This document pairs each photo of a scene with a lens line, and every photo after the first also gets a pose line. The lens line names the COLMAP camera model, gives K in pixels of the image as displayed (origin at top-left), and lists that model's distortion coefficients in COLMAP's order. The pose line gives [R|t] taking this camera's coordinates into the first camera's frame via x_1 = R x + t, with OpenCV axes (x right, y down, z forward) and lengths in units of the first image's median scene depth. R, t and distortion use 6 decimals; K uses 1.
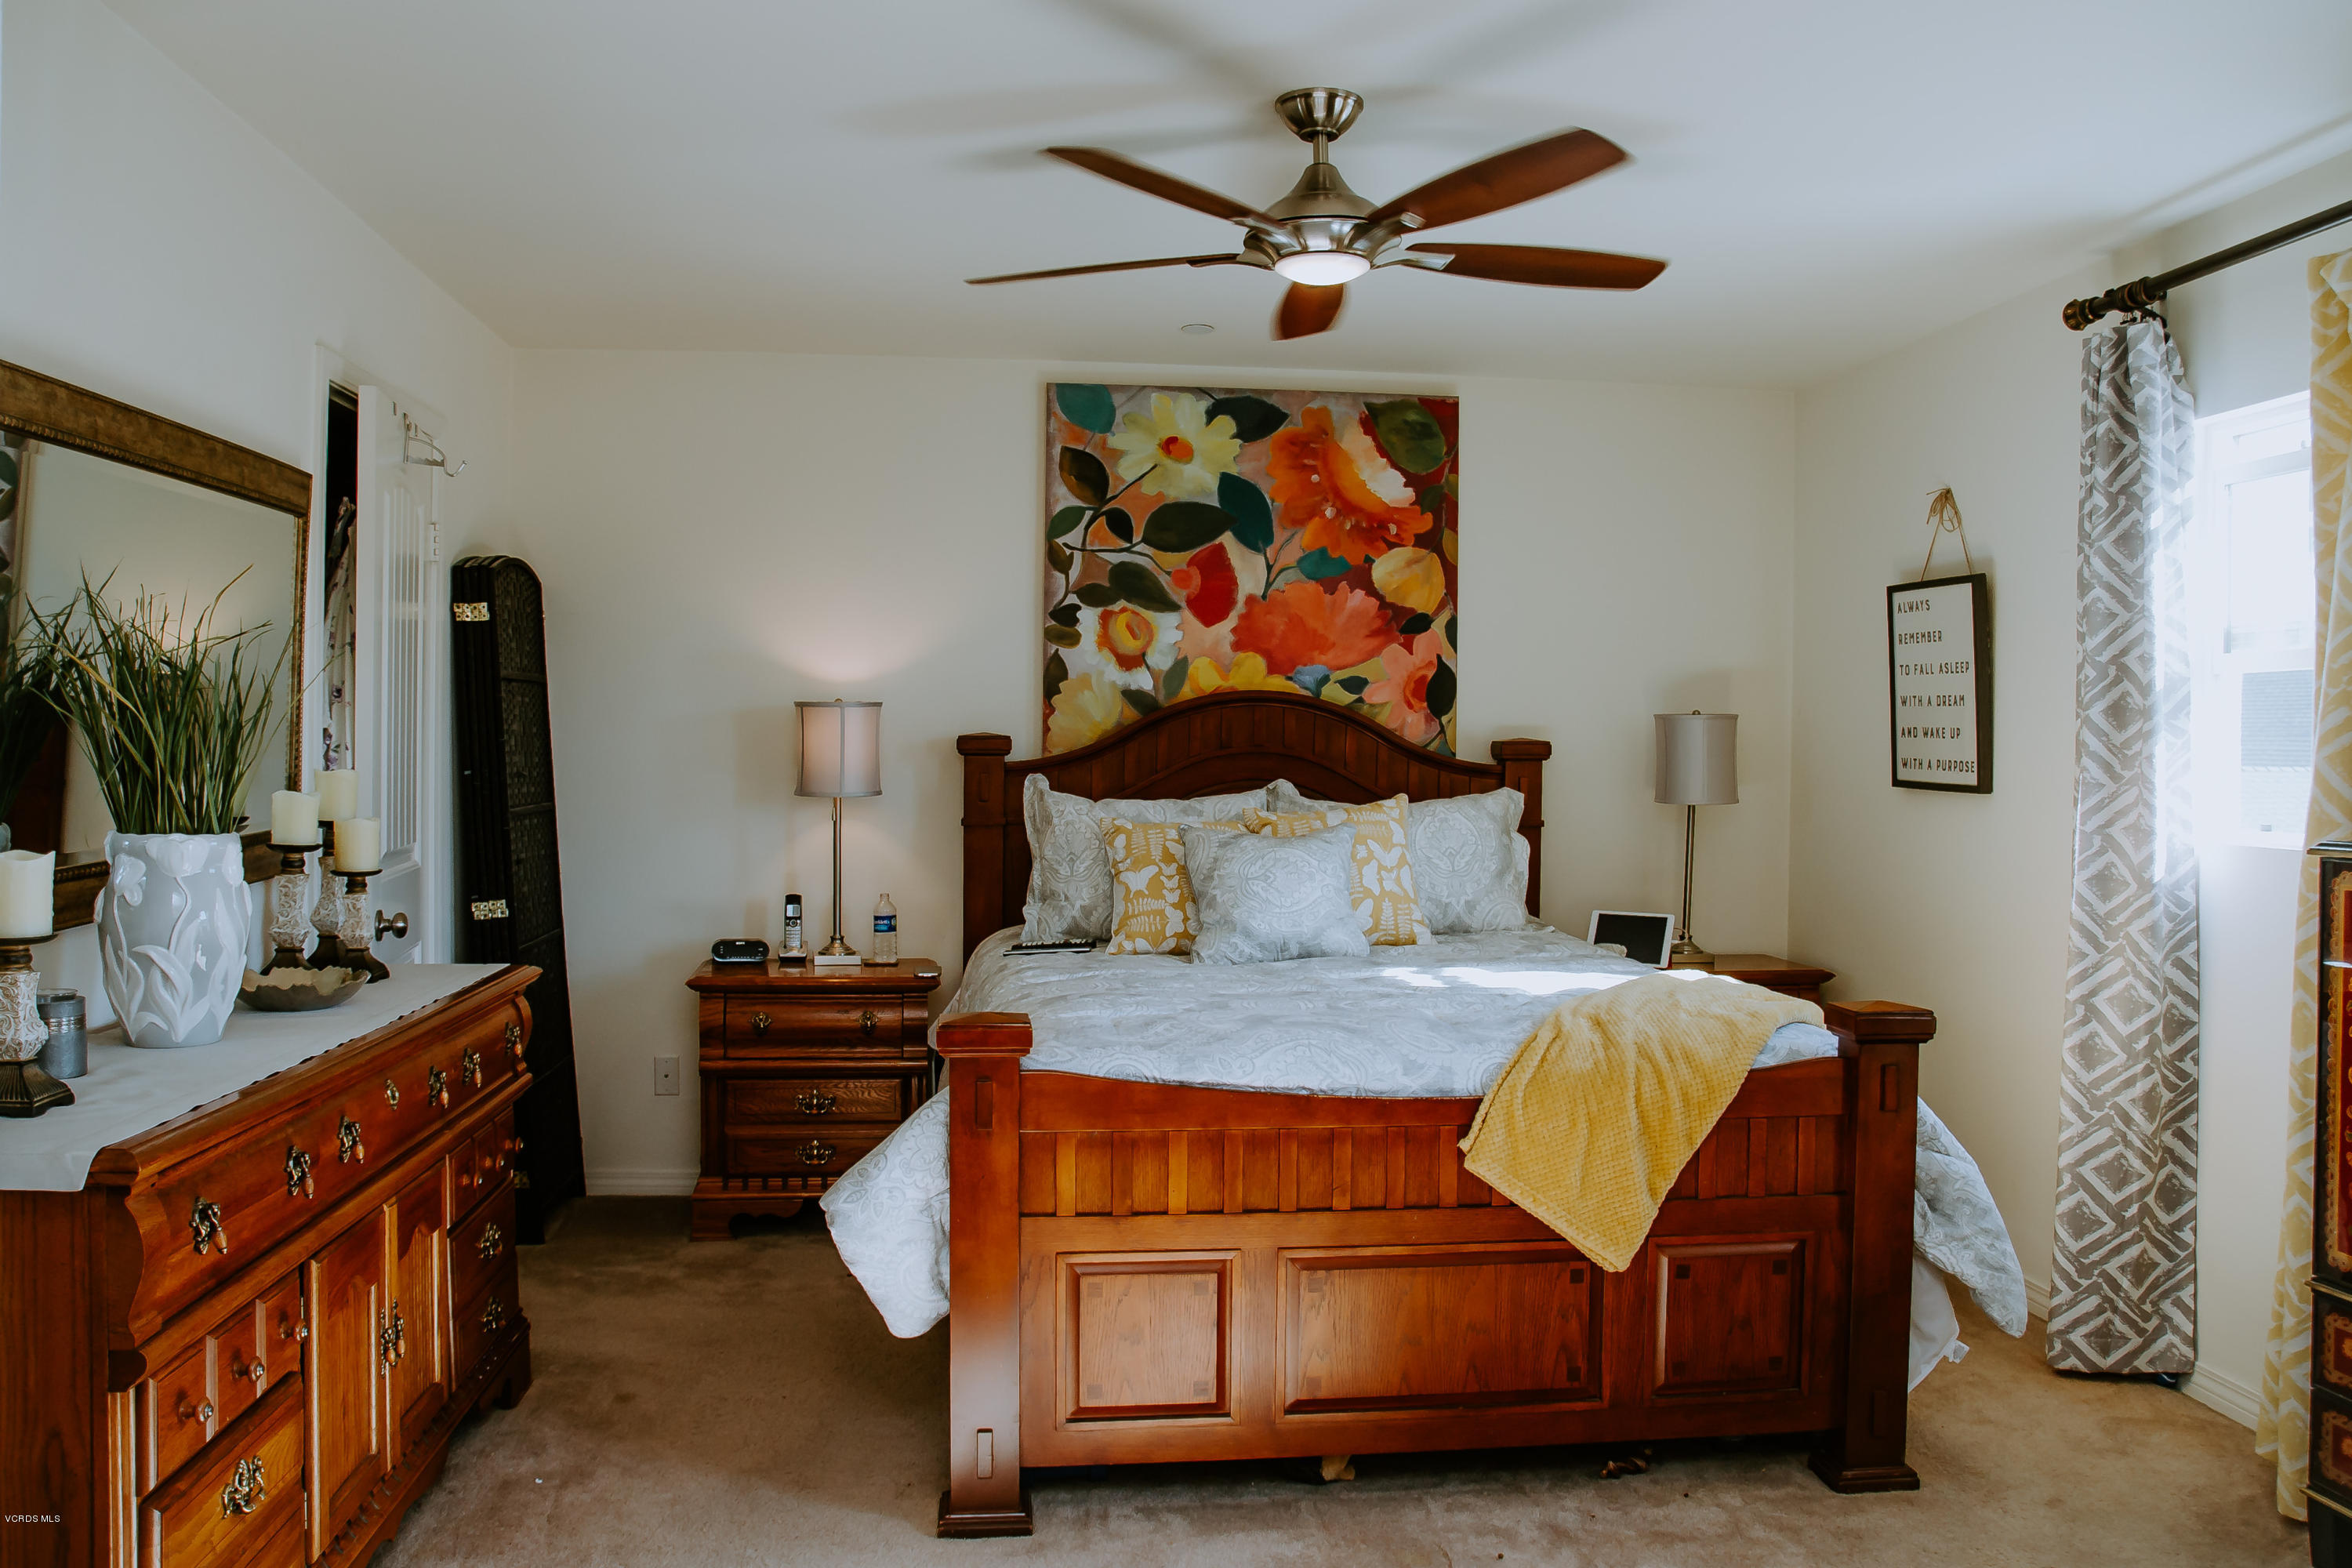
lens RADIAL K [[1746.0, 0, 1176.5], [0, 1746.0, 758.6], [0, 0, 1]] dist [-0.131700, 0.090433]
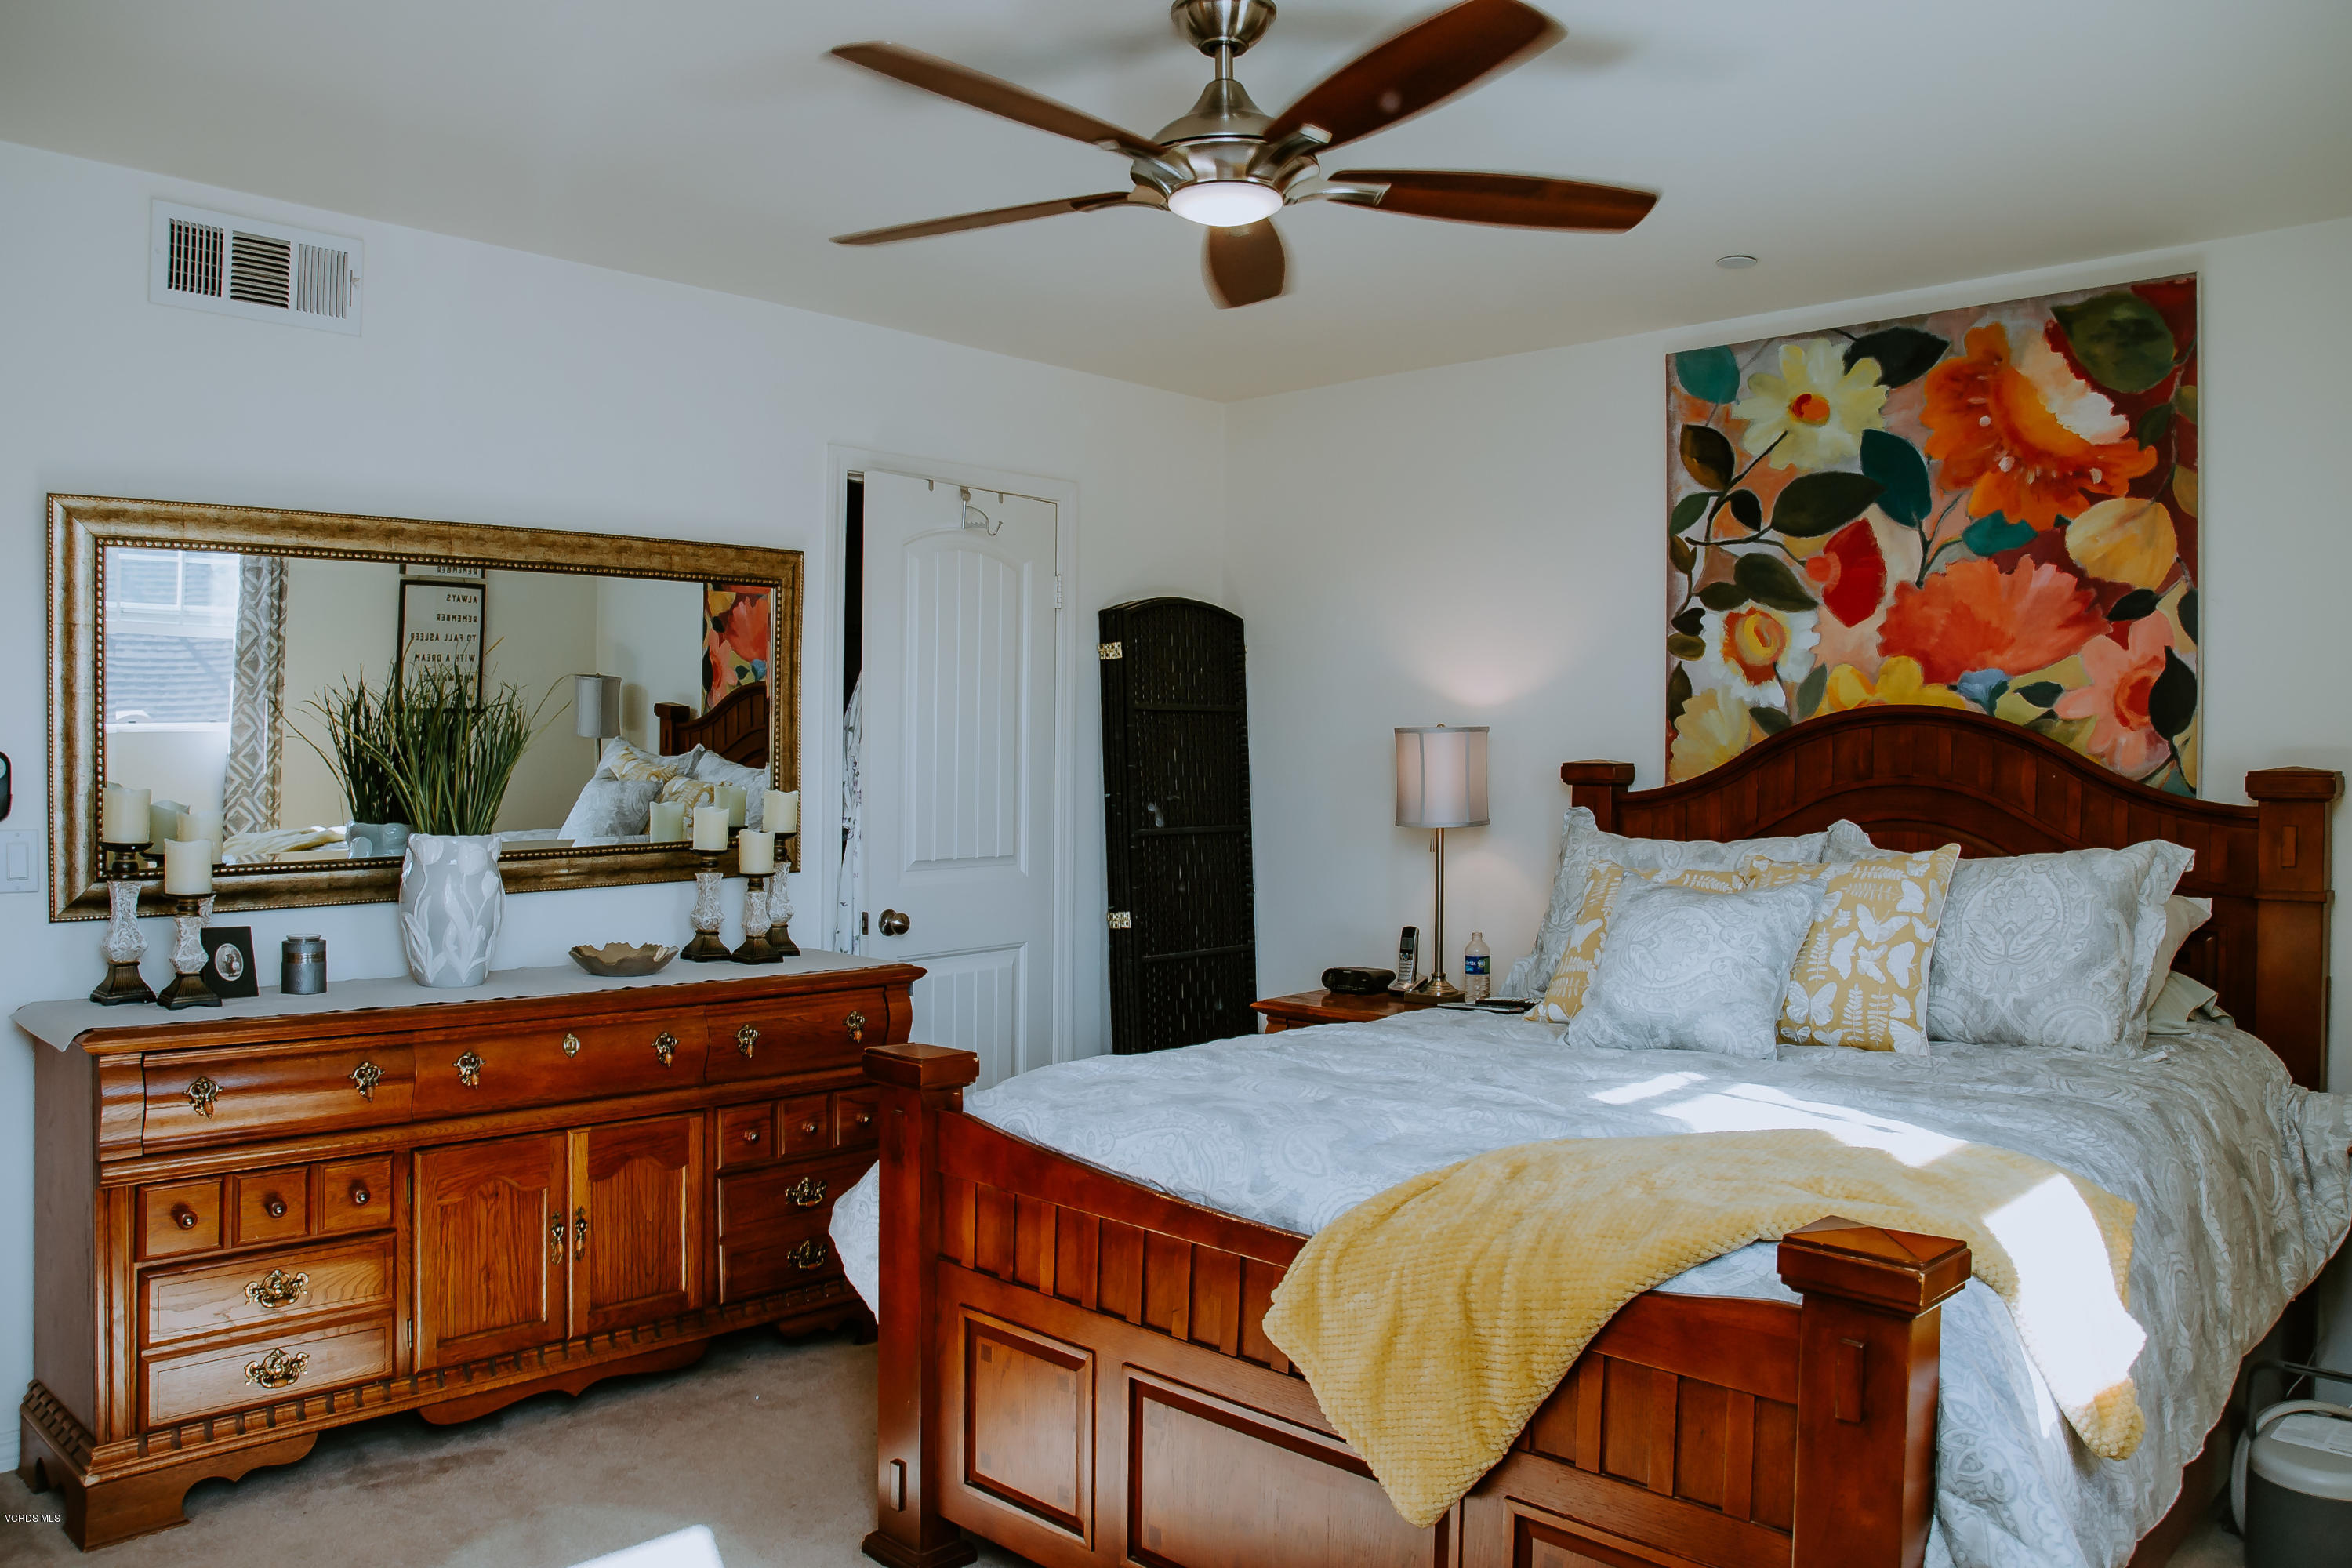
lens RADIAL K [[1746.0, 0, 1176.5], [0, 1746.0, 758.6], [0, 0, 1]] dist [-0.131700, 0.090433]
pose [[0.640962, -0.001420, -0.767572, 0.419924], [-0.008377, 0.999926, -0.008845, -0.005797], [0.767527, 0.012099, 0.640902, 0.264722]]
